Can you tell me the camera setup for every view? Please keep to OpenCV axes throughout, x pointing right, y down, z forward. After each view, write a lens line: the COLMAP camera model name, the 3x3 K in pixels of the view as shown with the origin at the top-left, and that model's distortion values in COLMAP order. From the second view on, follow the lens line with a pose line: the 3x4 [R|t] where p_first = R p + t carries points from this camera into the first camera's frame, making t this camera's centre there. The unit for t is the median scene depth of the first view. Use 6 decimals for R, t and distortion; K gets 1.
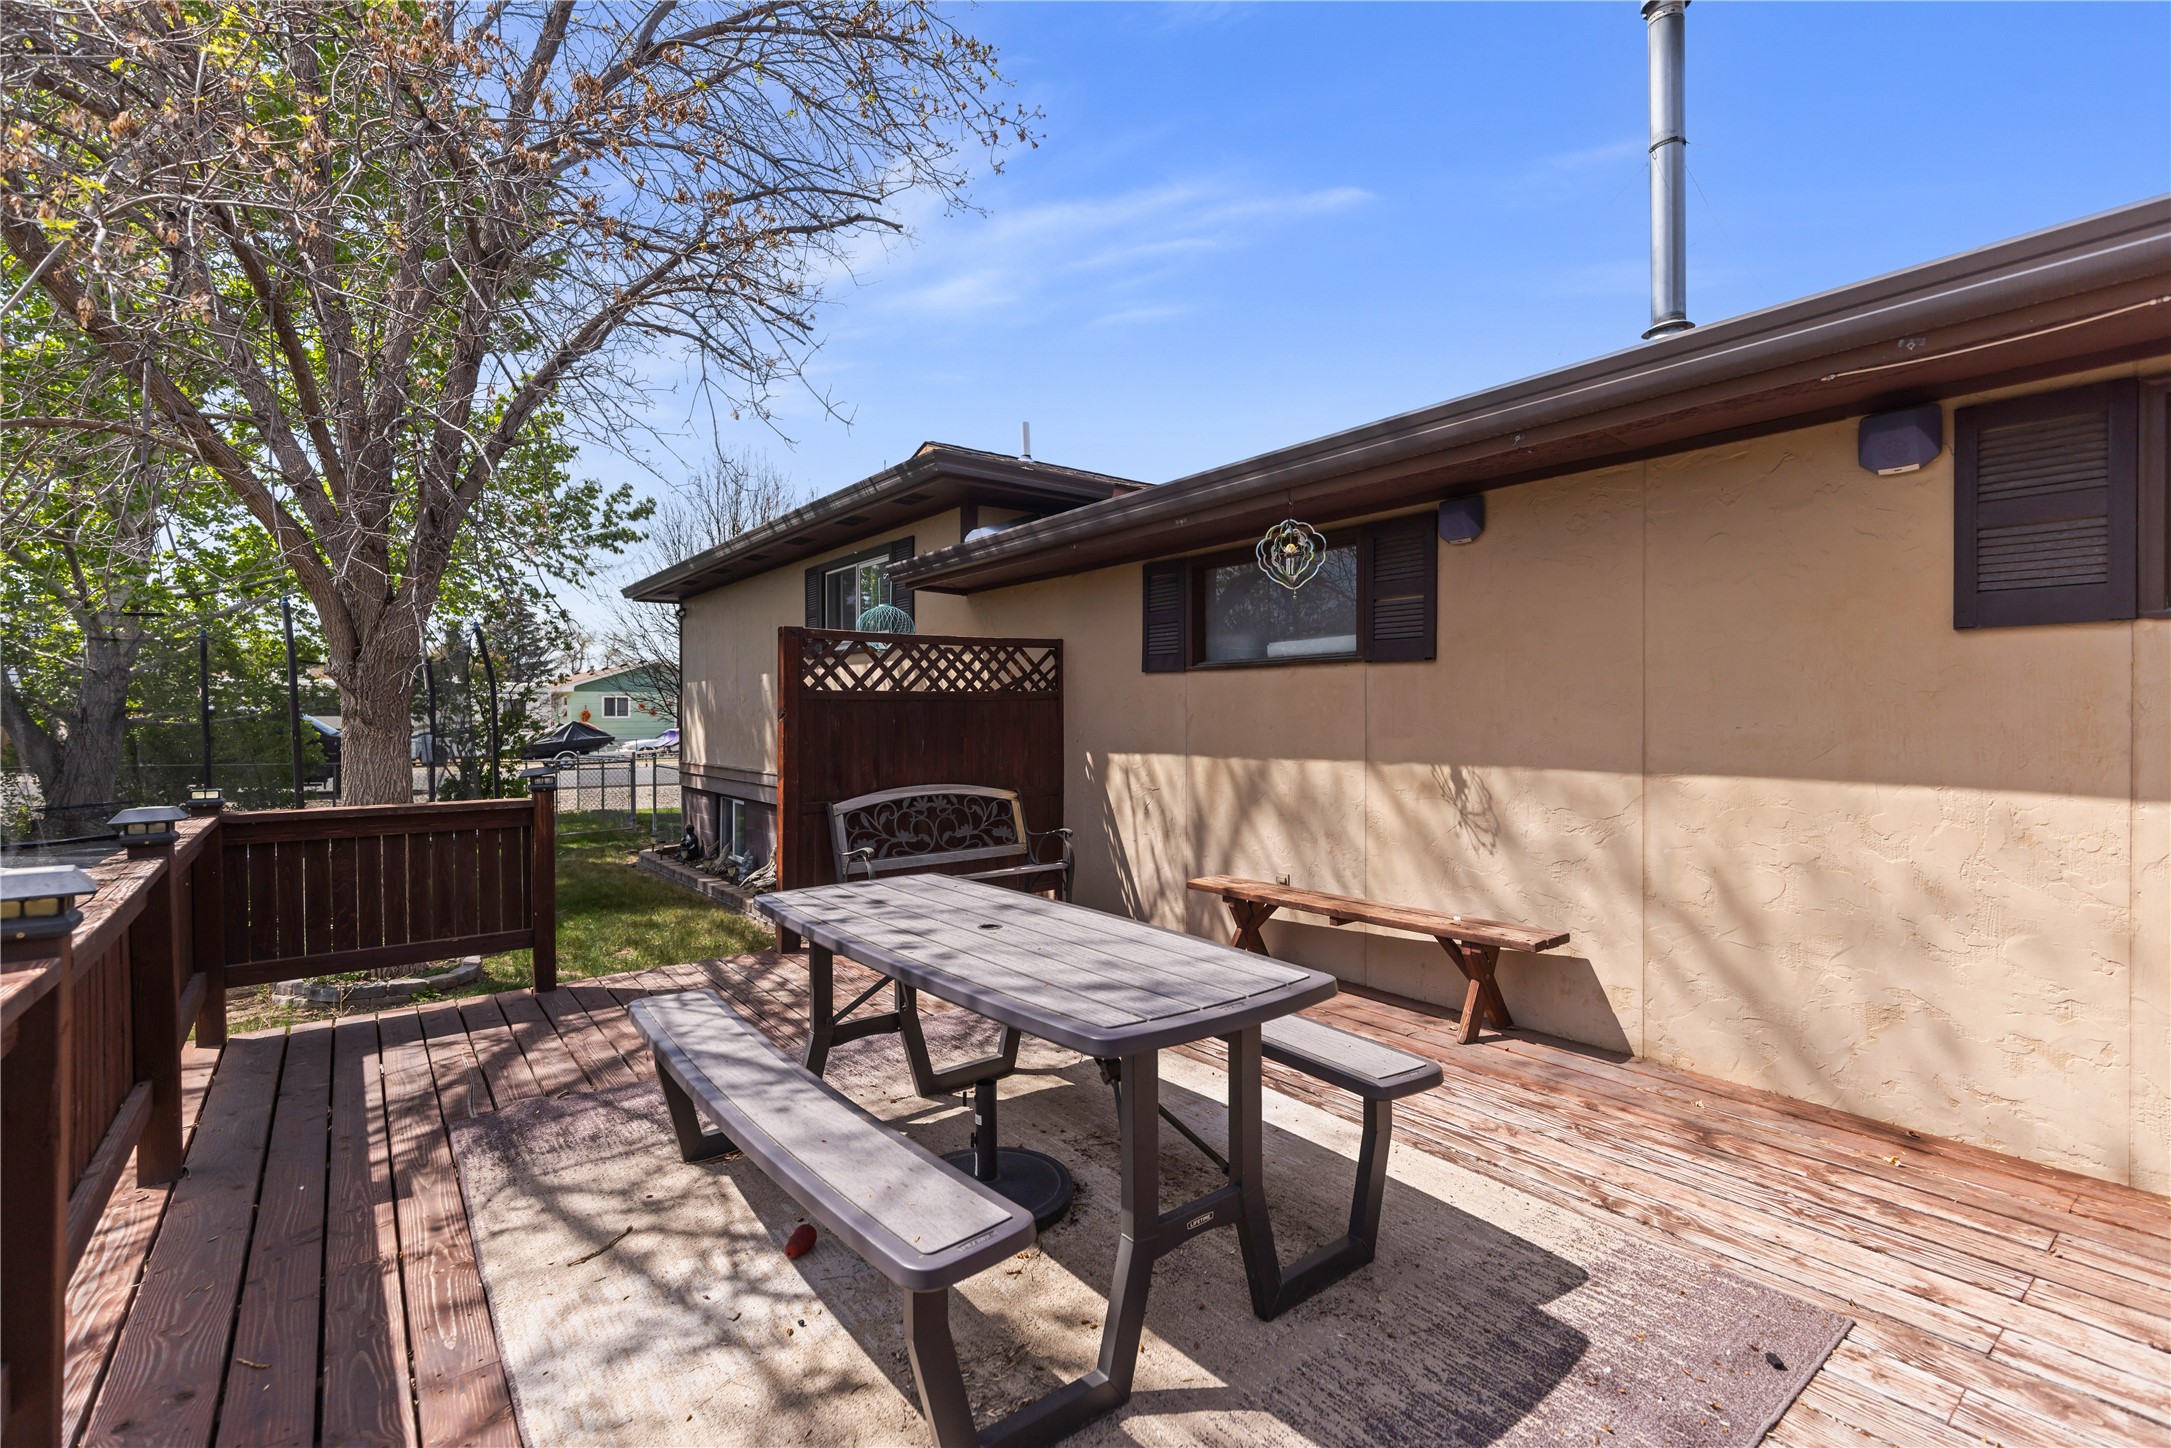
lens RADIAL K [[973.0, 0, 1106.2], [0, 973.0, 716.7], [0, 0, 1]] dist [0.007482, 0.000629]
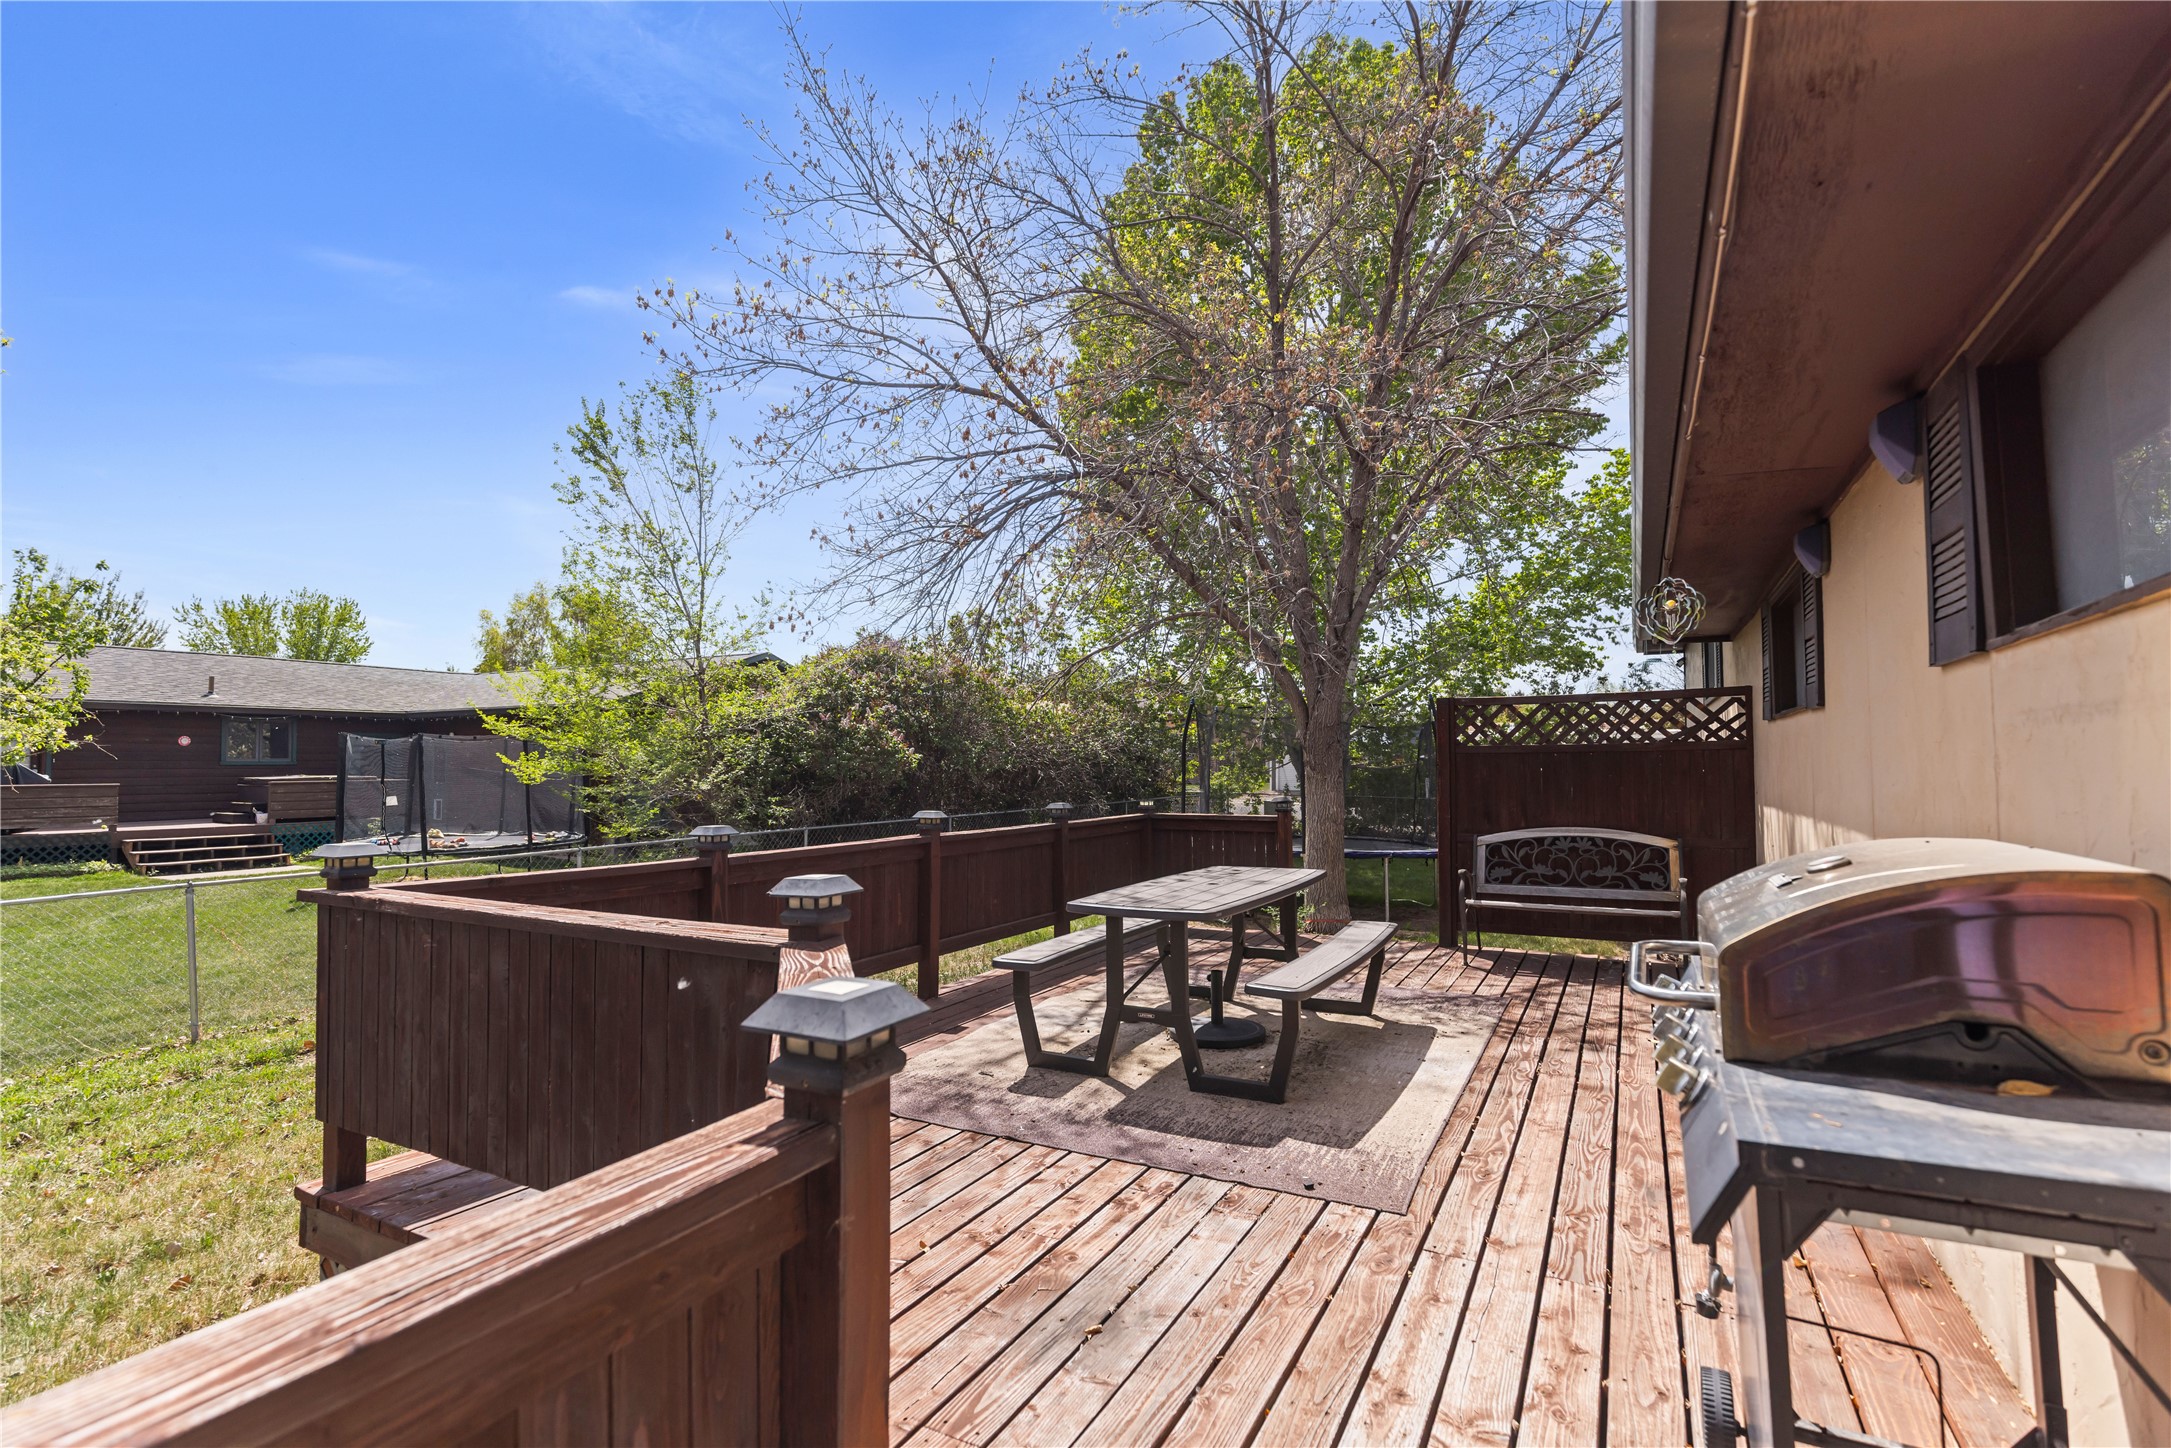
lens RADIAL K [[973.0, 0, 1062.7], [0, 973.0, 725.9], [0, 0, 1]] dist [0.007482, 0.000629]
pose [[0.404488, -0.034653, -0.913886, 0.605350], [0.000692, 0.999293, -0.037585, -0.004931], [0.914543, 0.014570, 0.404226, 0.000051]]
